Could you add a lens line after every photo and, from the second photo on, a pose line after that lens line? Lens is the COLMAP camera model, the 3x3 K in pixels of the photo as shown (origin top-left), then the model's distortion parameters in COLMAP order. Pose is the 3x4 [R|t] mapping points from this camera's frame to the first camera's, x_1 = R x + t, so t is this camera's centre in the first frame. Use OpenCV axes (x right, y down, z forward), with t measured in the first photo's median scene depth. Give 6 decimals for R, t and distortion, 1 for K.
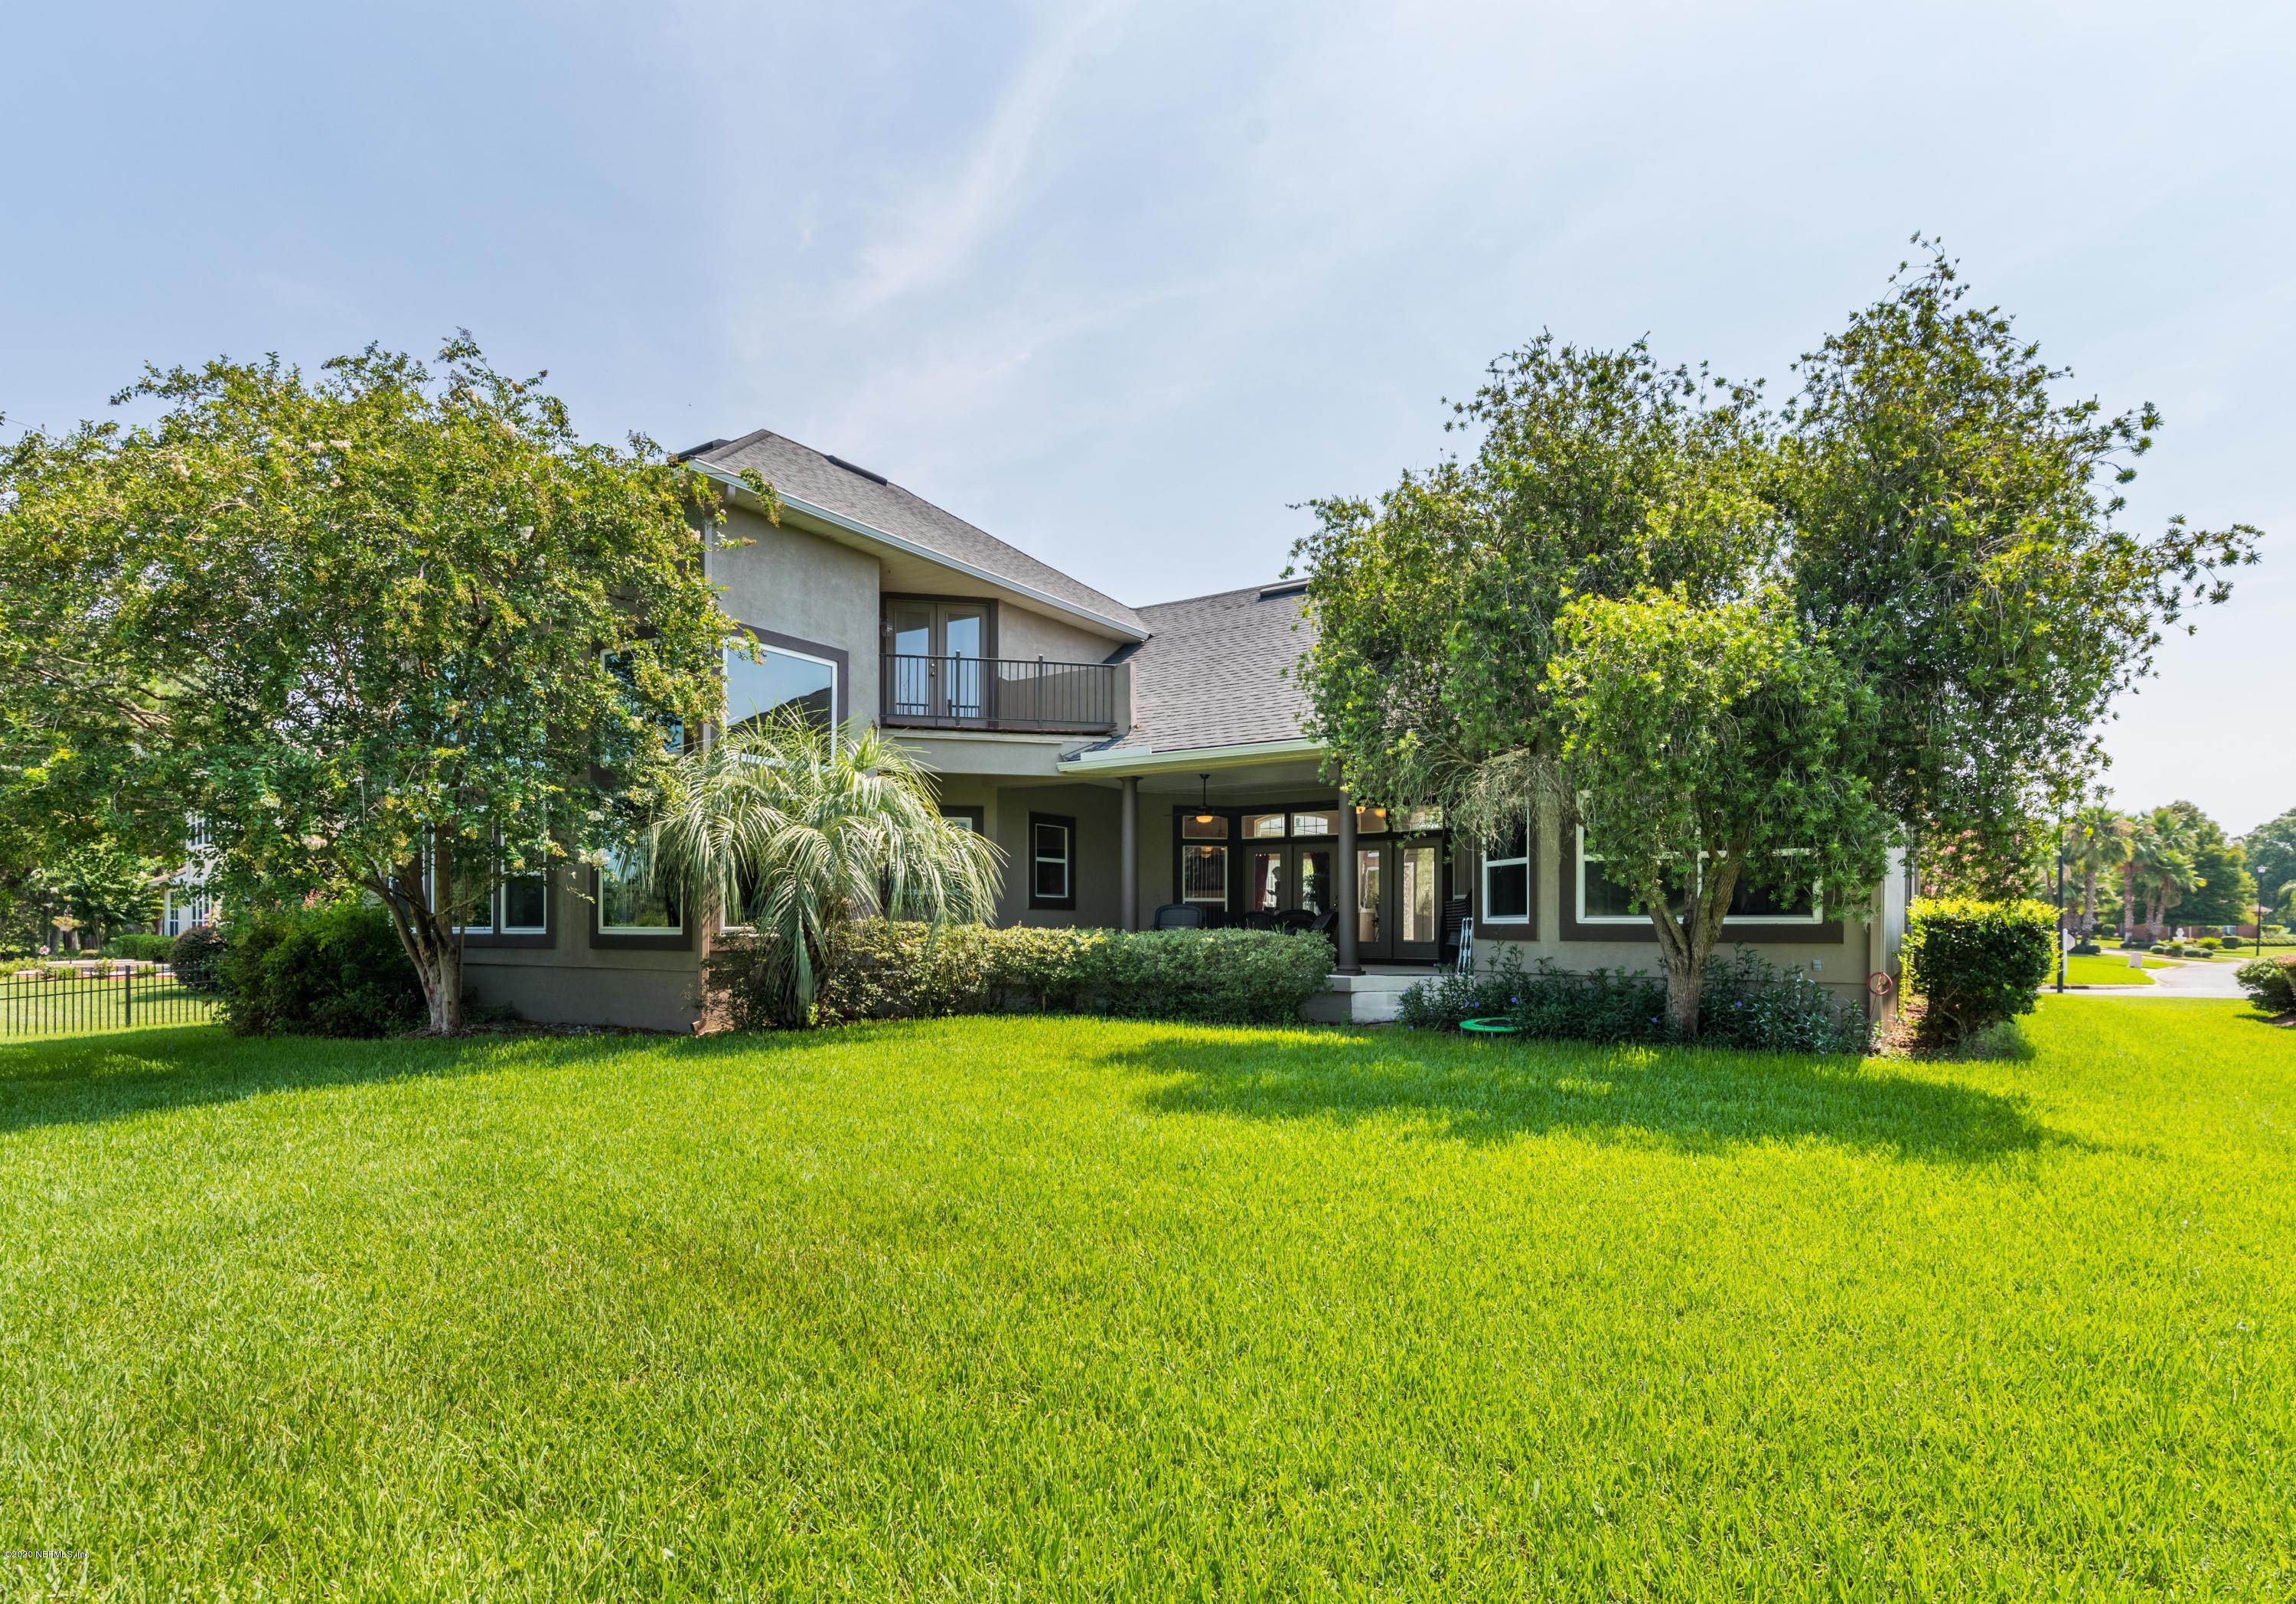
lens RADIAL K [[1160.1, 0, 1132.2], [0, 1160.1, 868.9], [0, 0, 1]] dist [0.000040, -0.000336]
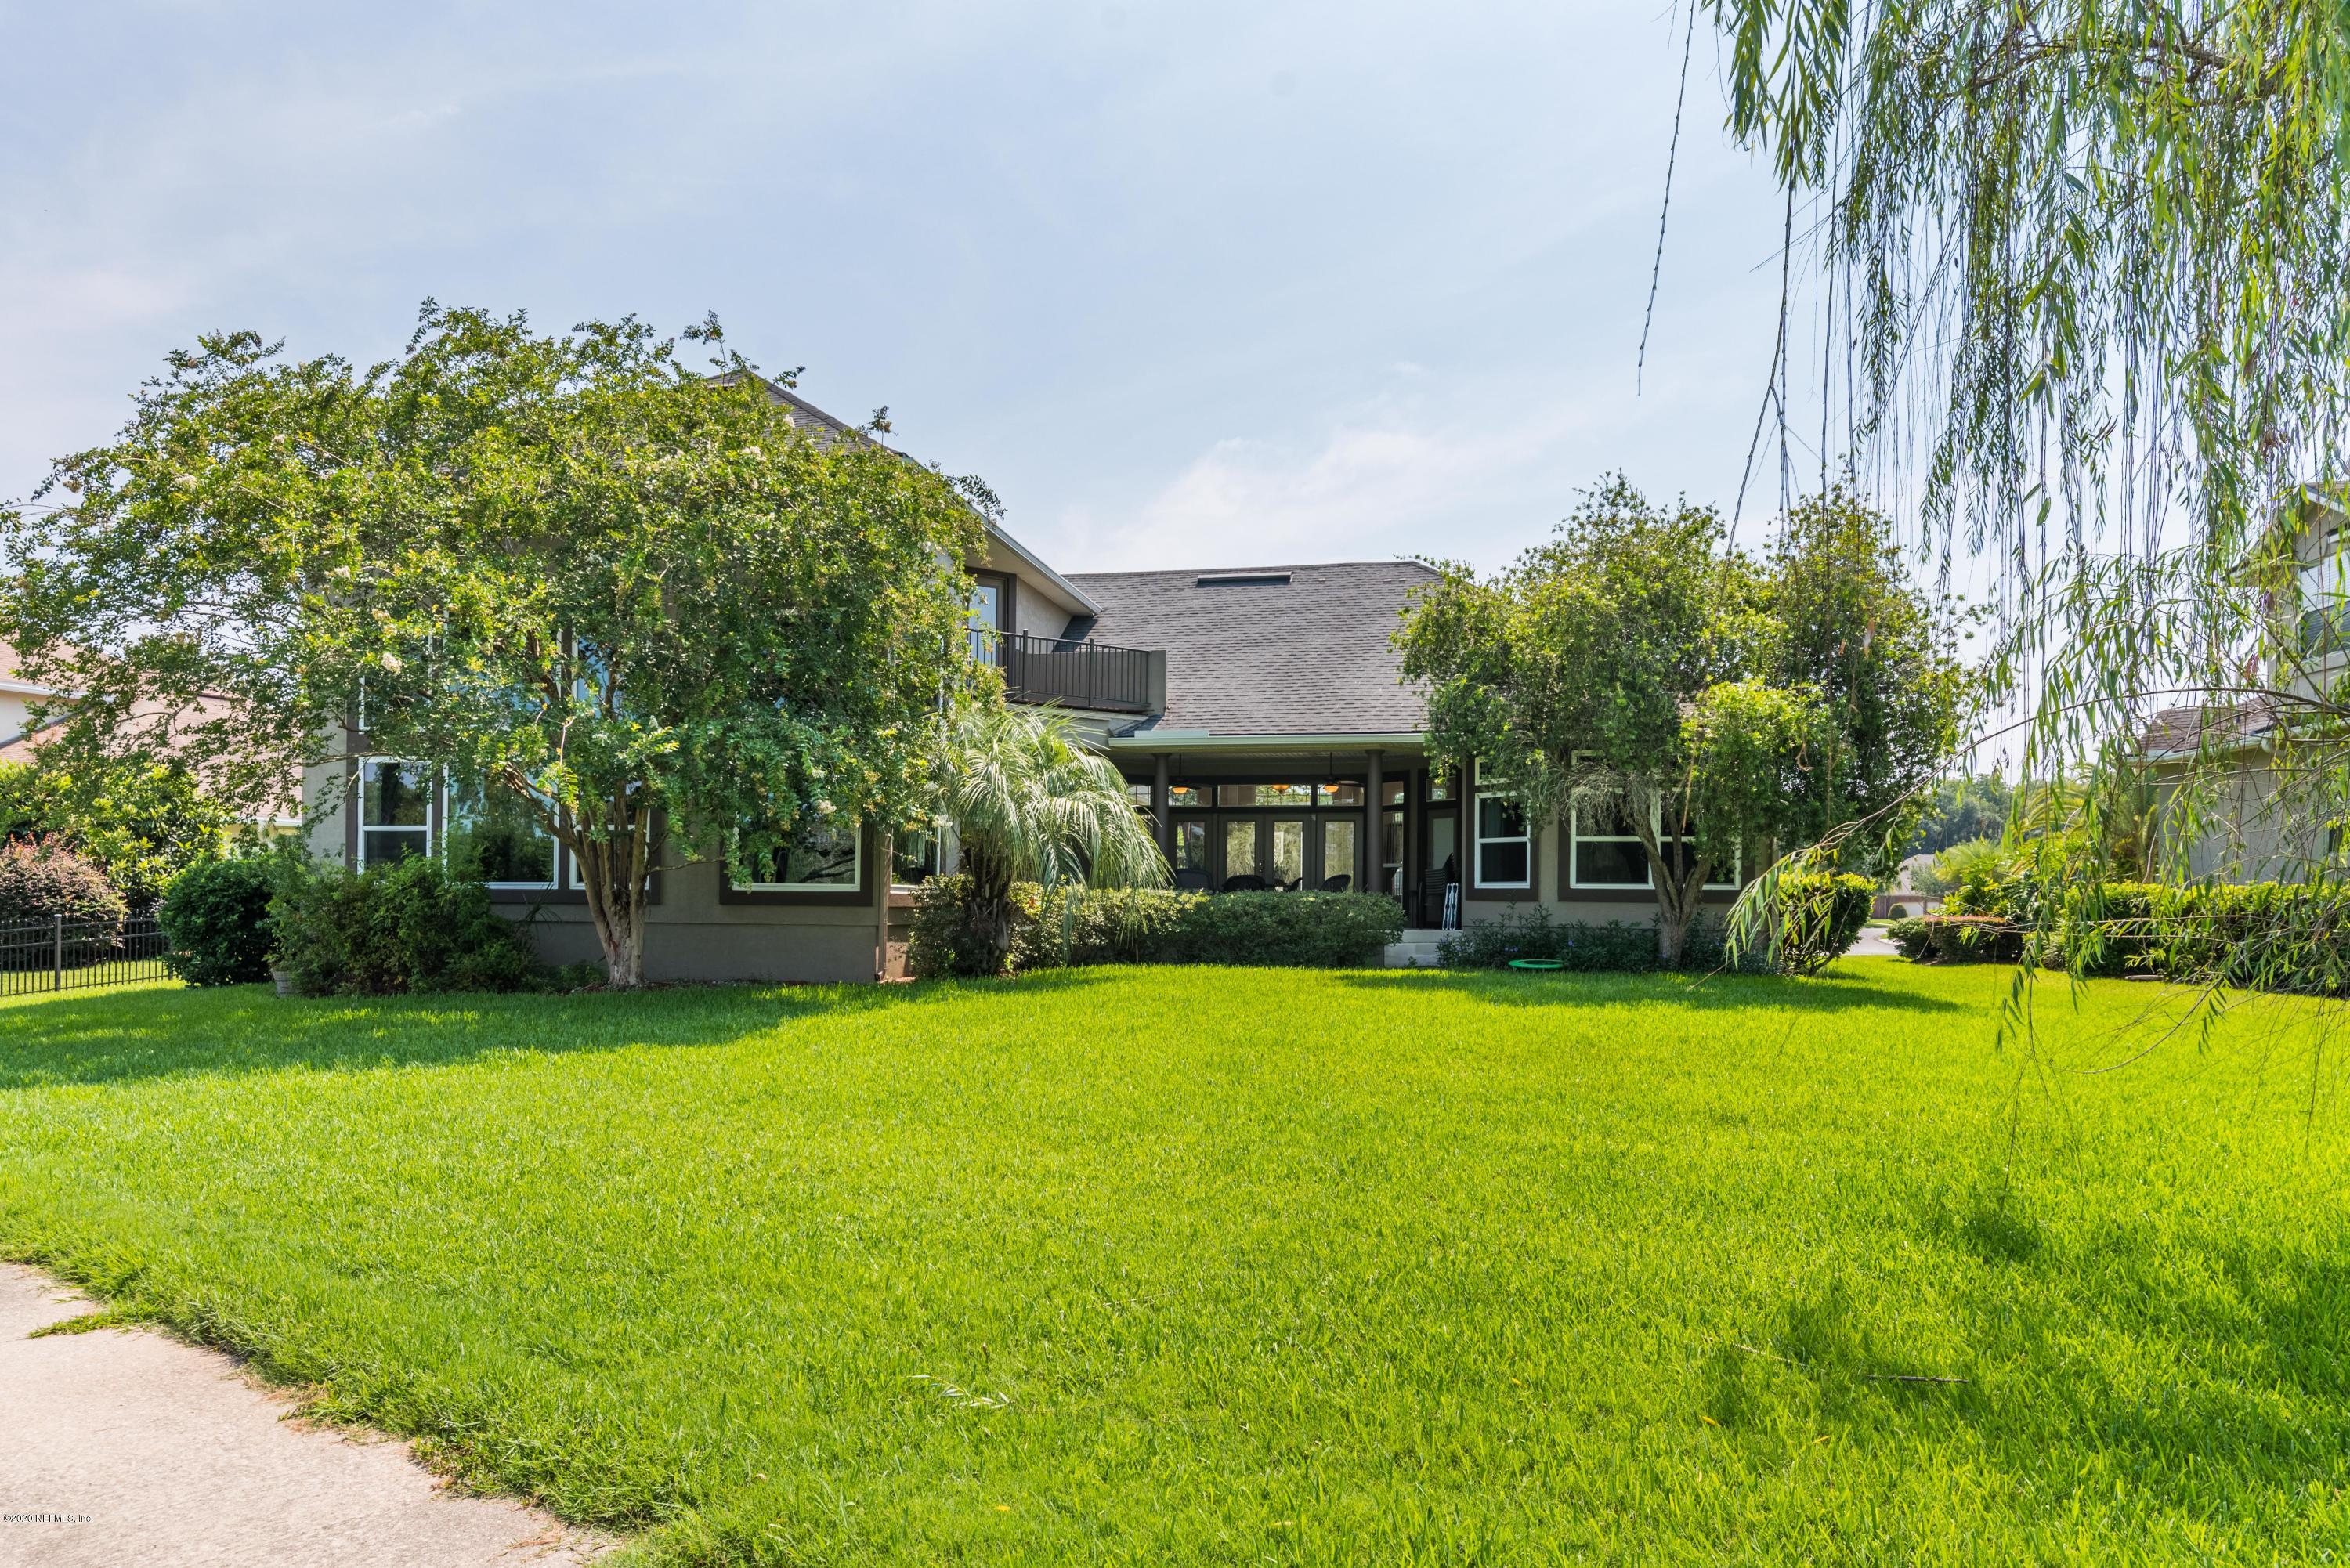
lens RADIAL K [[1441.9, 0, 1175.6], [0, 1441.9, 790.7], [0, 0, 1]] dist [-0.011120, -0.001057]
pose [[0.924184, 0.035805, 0.380265, -0.632706], [-0.026840, 0.999223, -0.028854, -0.005078], [-0.381003, 0.016460, 0.924427, -0.339771]]
